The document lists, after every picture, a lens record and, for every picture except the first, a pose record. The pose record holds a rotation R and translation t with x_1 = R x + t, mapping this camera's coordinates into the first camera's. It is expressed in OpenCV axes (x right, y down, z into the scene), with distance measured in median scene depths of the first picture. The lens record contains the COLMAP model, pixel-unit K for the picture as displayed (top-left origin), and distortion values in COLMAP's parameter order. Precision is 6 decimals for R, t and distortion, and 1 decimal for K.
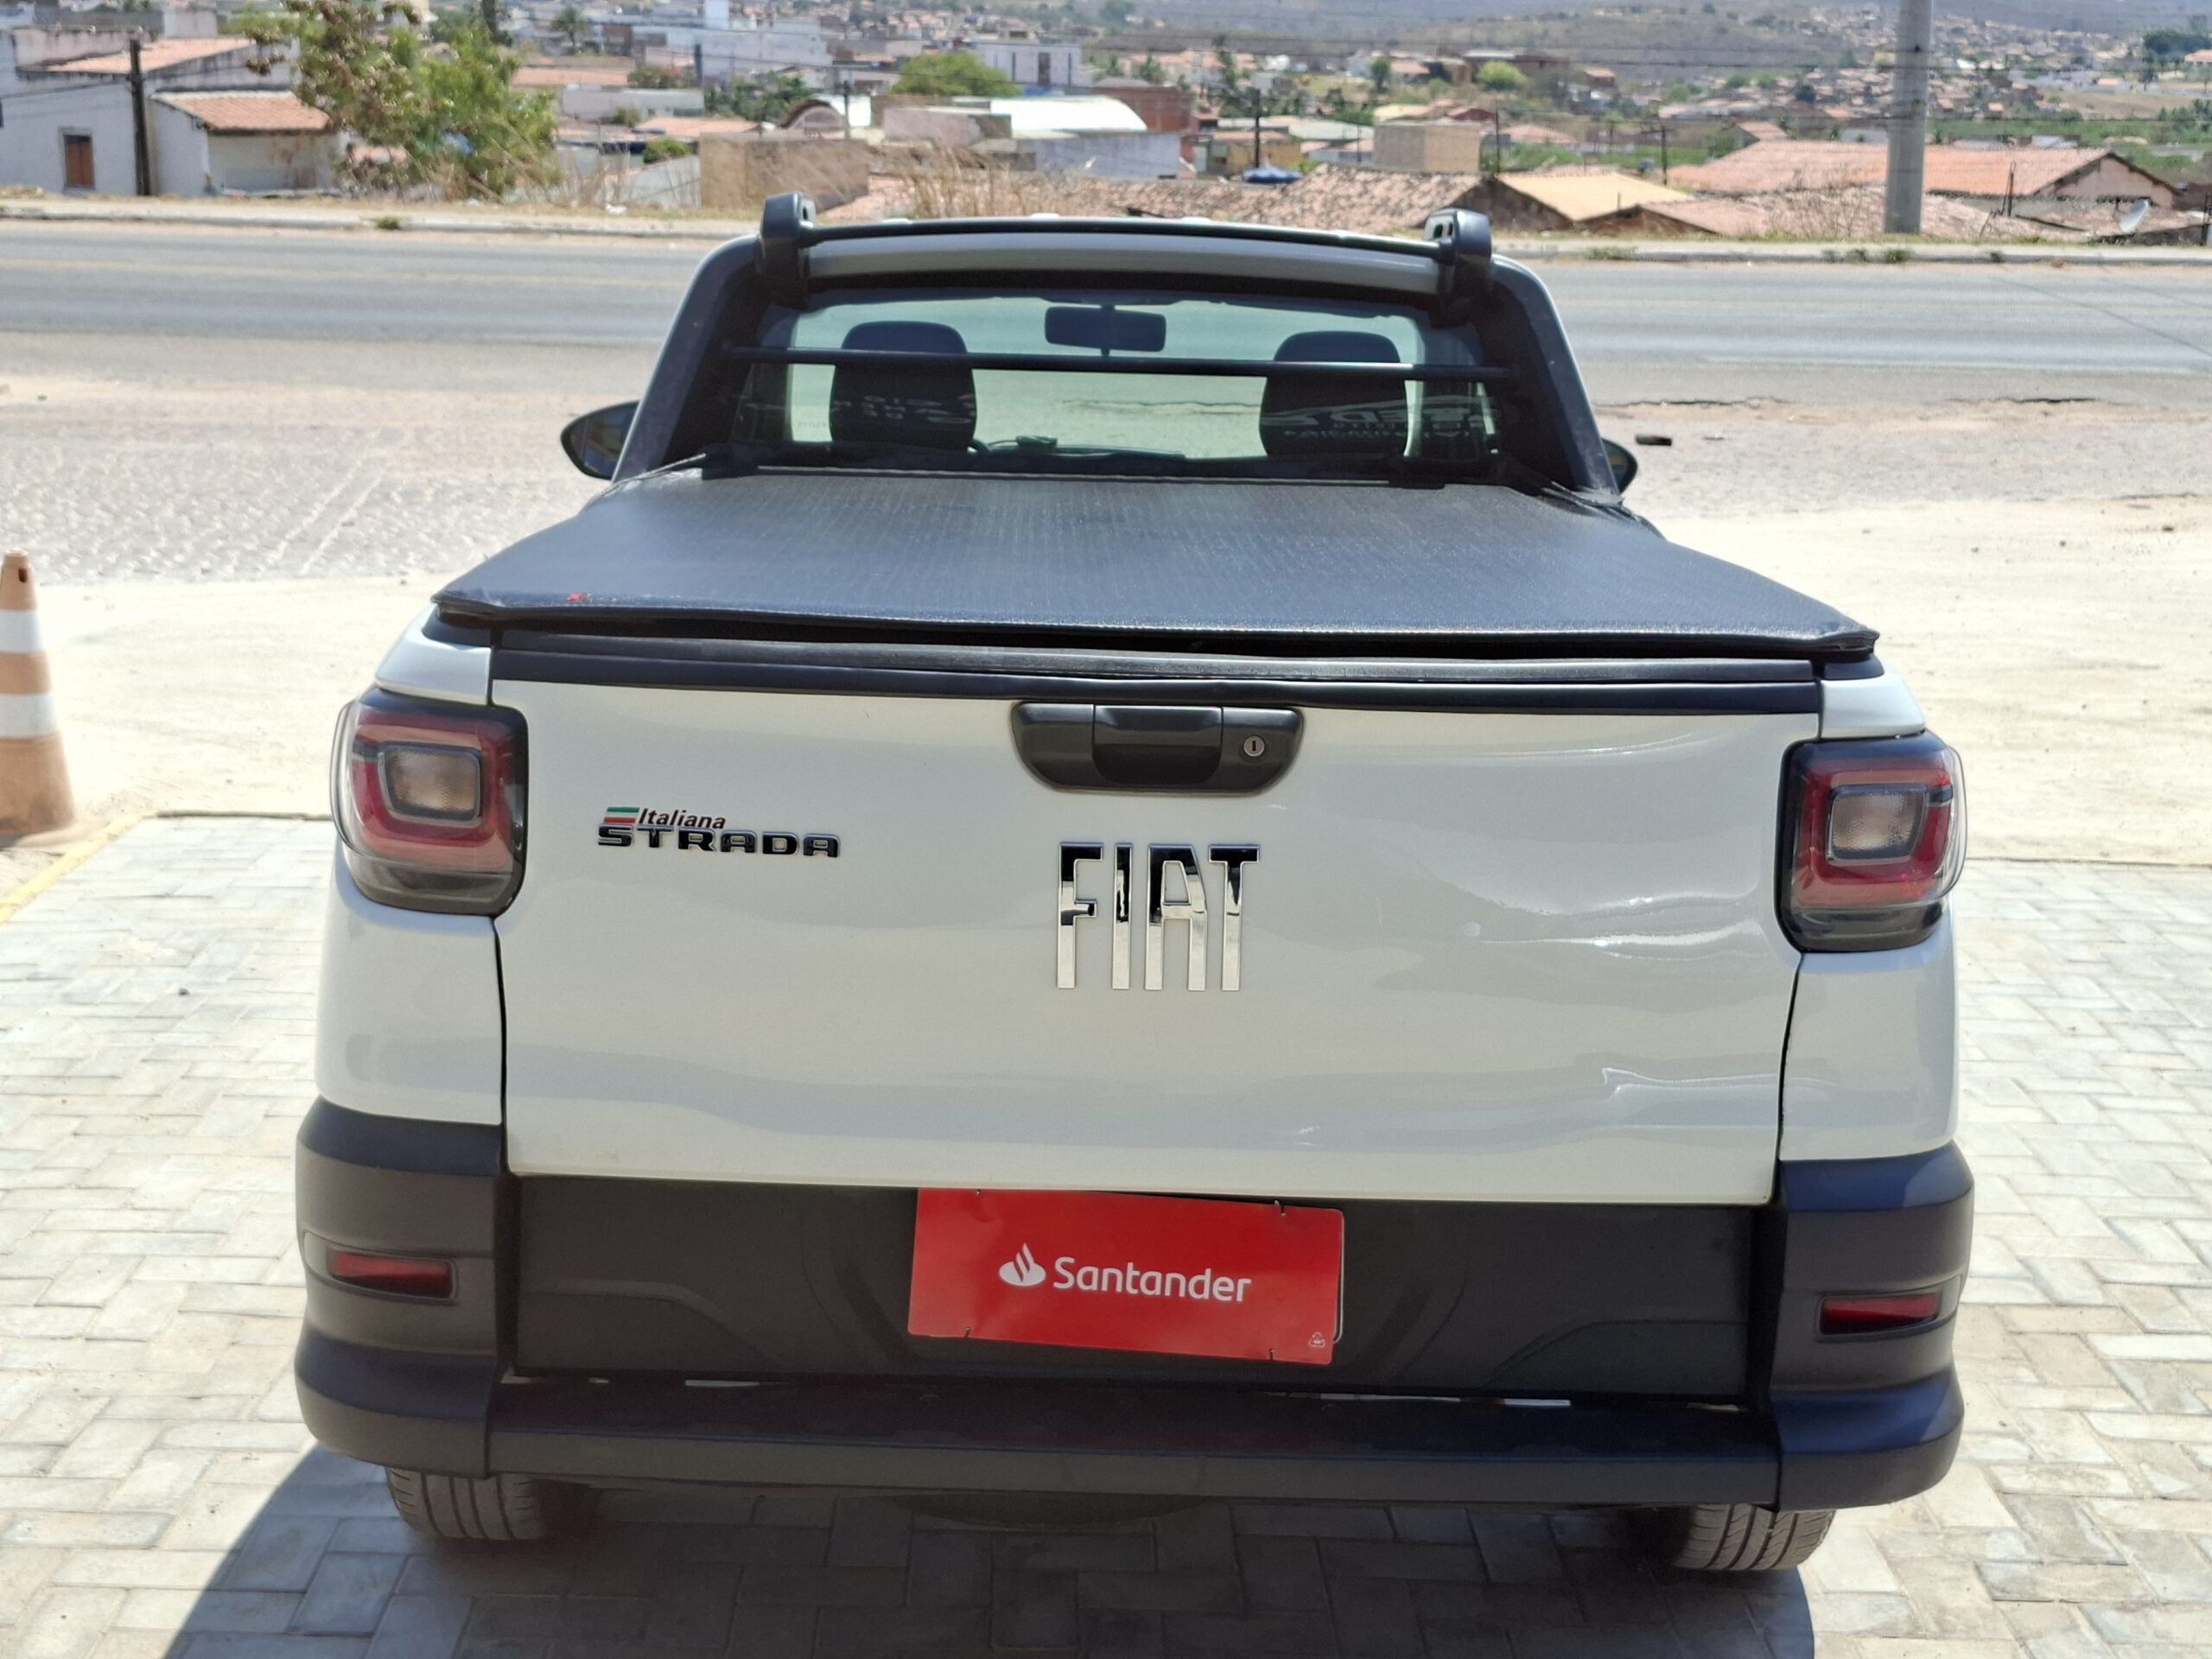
lens RADIAL K [[2973.4, 0, 1105.9], [0, 2973.4, 879.2], [0, 0, 1]] dist [0.162299, -0.219025]
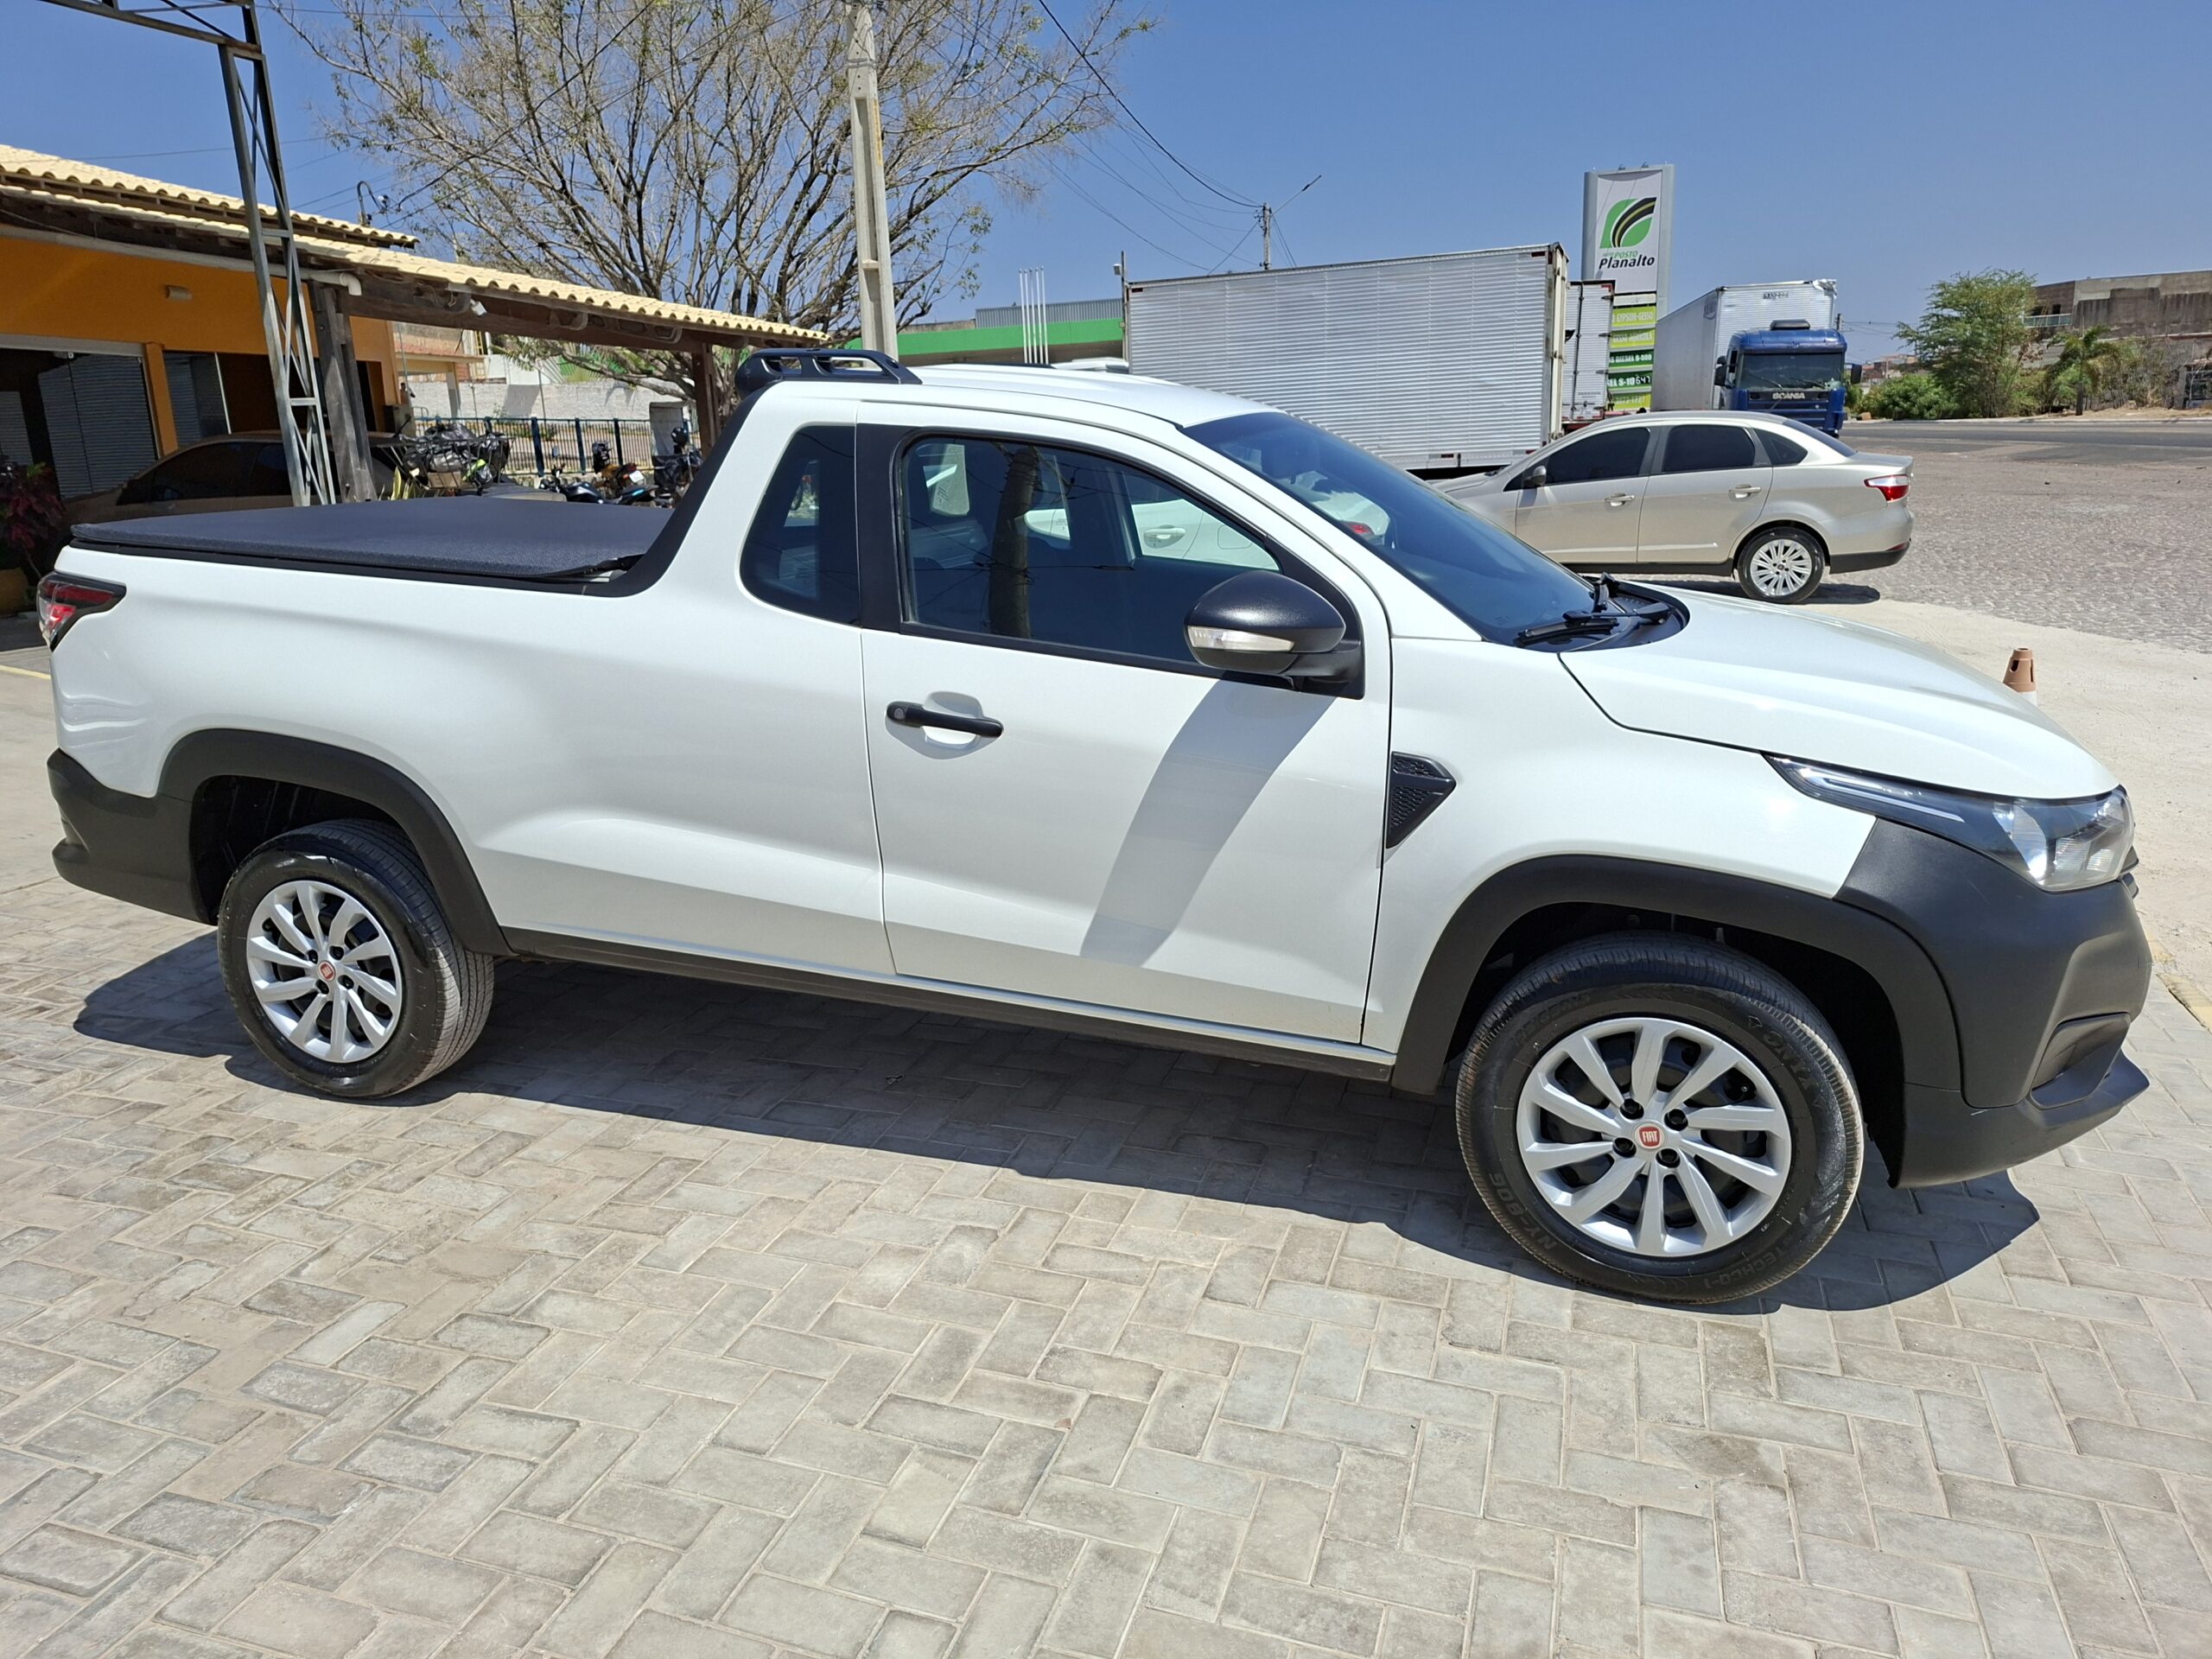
lens RADIAL K [[1523.5, 0, 1093.5], [0, 1523.5, 837.3], [0, 0, 1]] dist [0.099363, -0.119689]
pose [[-0.311756, 0.230792, -0.921707, 1.189434], [-0.212537, 0.928534, 0.304390, -0.403944], [0.926086, 0.290793, -0.240424, 2.113563]]
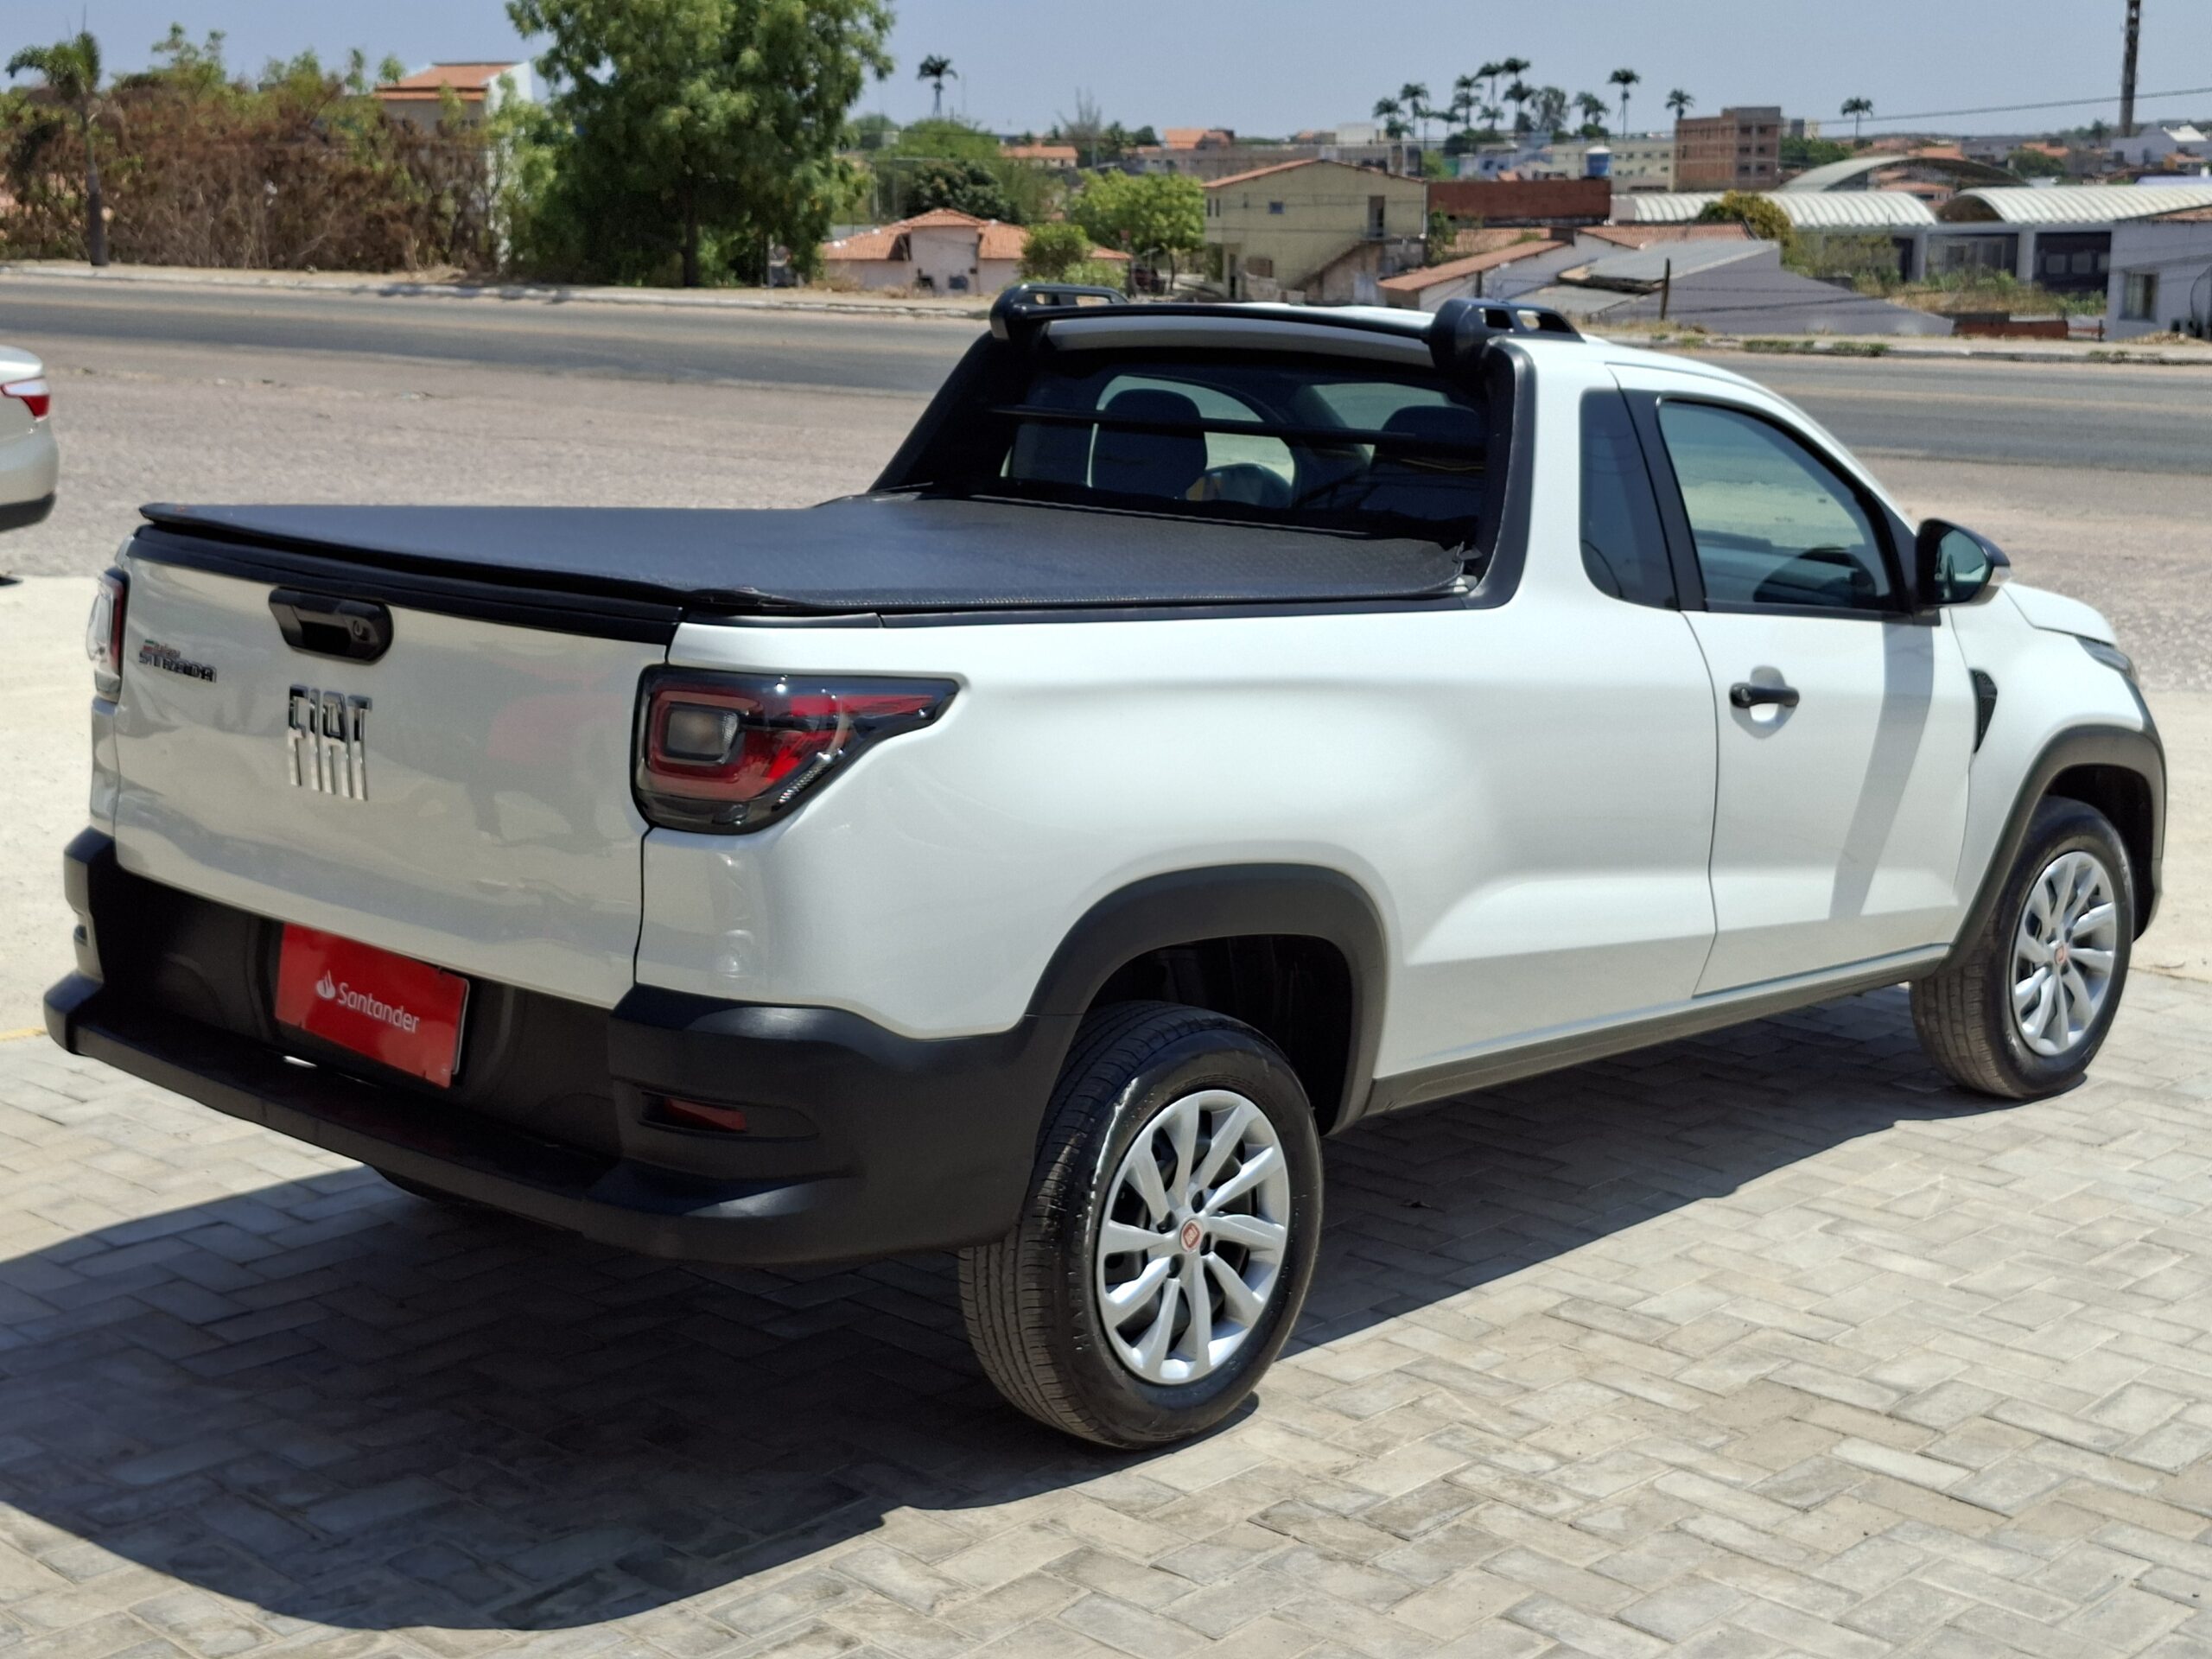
lens RADIAL K [[2973.4, 0, 1105.9], [0, 2973.4, 879.2], [0, 0, 1]] dist [0.162299, -0.219025]
pose [[0.740488, 0.132030, -0.658974, 1.212732], [-0.163628, 0.986426, 0.013769, -0.003240], [0.651847, 0.097631, 0.752040, 0.140334]]
